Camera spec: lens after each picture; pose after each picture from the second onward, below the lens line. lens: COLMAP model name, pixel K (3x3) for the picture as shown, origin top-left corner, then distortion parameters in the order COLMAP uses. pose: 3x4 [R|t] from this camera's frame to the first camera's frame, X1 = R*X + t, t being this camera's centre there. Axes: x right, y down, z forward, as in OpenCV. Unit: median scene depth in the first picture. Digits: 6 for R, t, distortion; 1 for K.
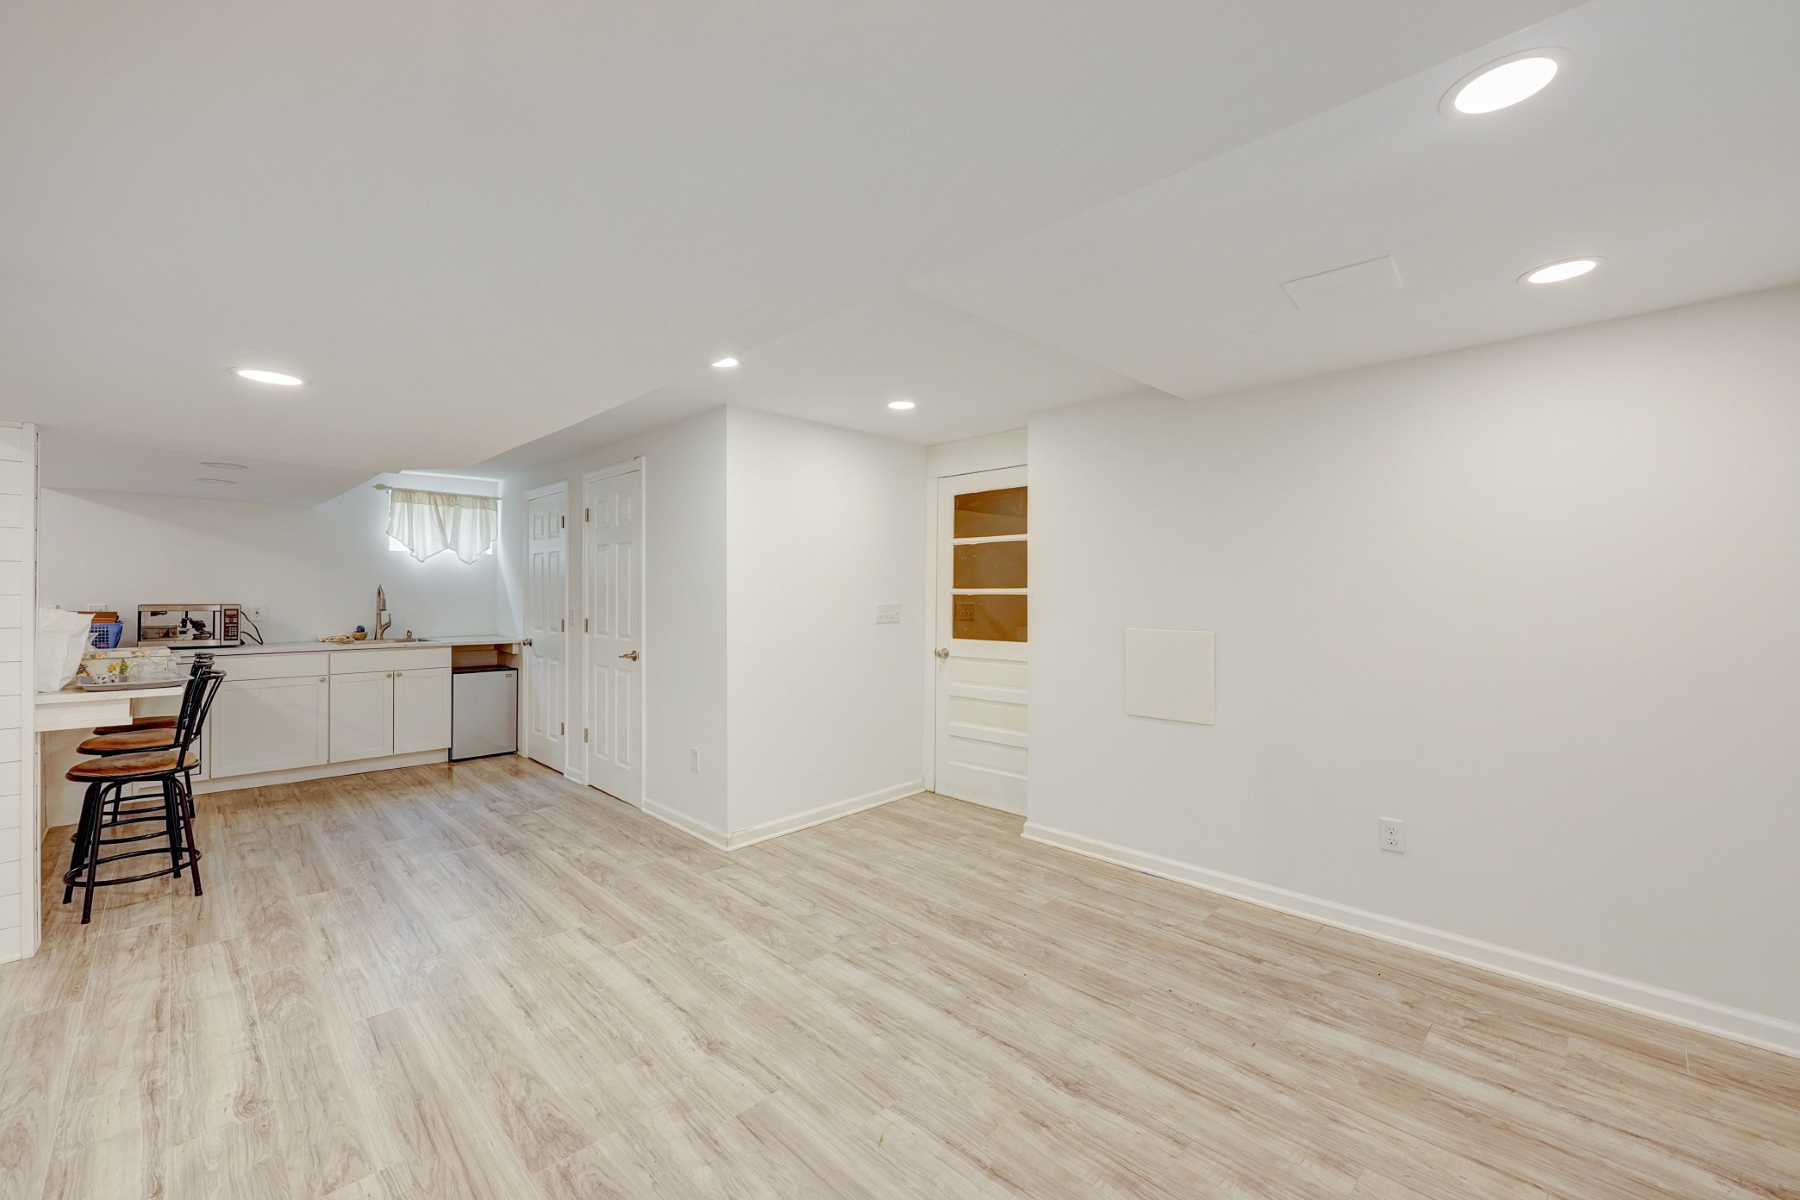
lens RADIAL K [[697.3, 0, 900.0], [0, 697.3, 600.0], [0, 0, 1]] dist [-0.010954, 0.000346]
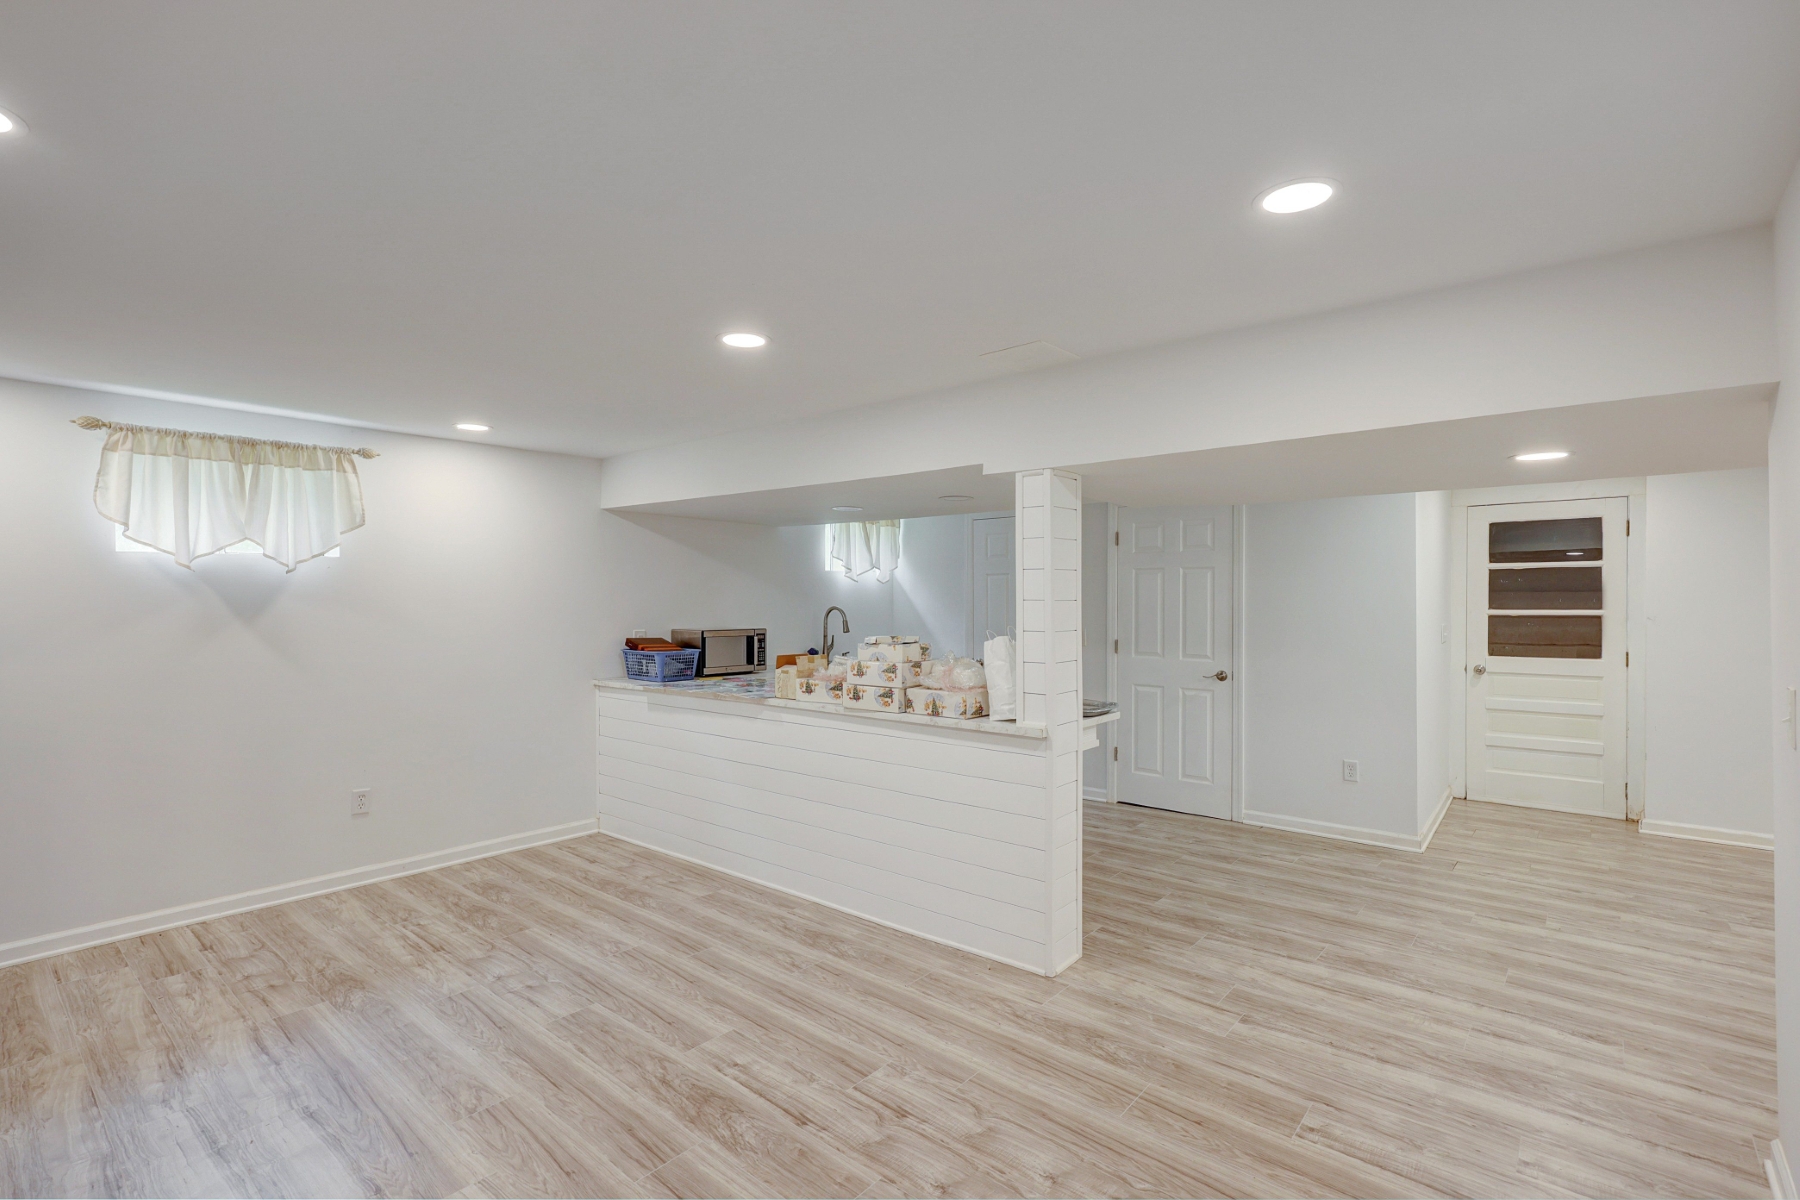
lens RADIAL K [[787.2, 0, 900.0], [0, 787.2, 600.0], [0, 0, 1]] dist [0.011133, -0.000259]
pose [[0.995649, -0.004680, 0.093063, -1.192159], [0.005621, 0.999936, -0.009853, -0.030090], [-0.093011, 0.010334, 0.995612, -0.172390]]
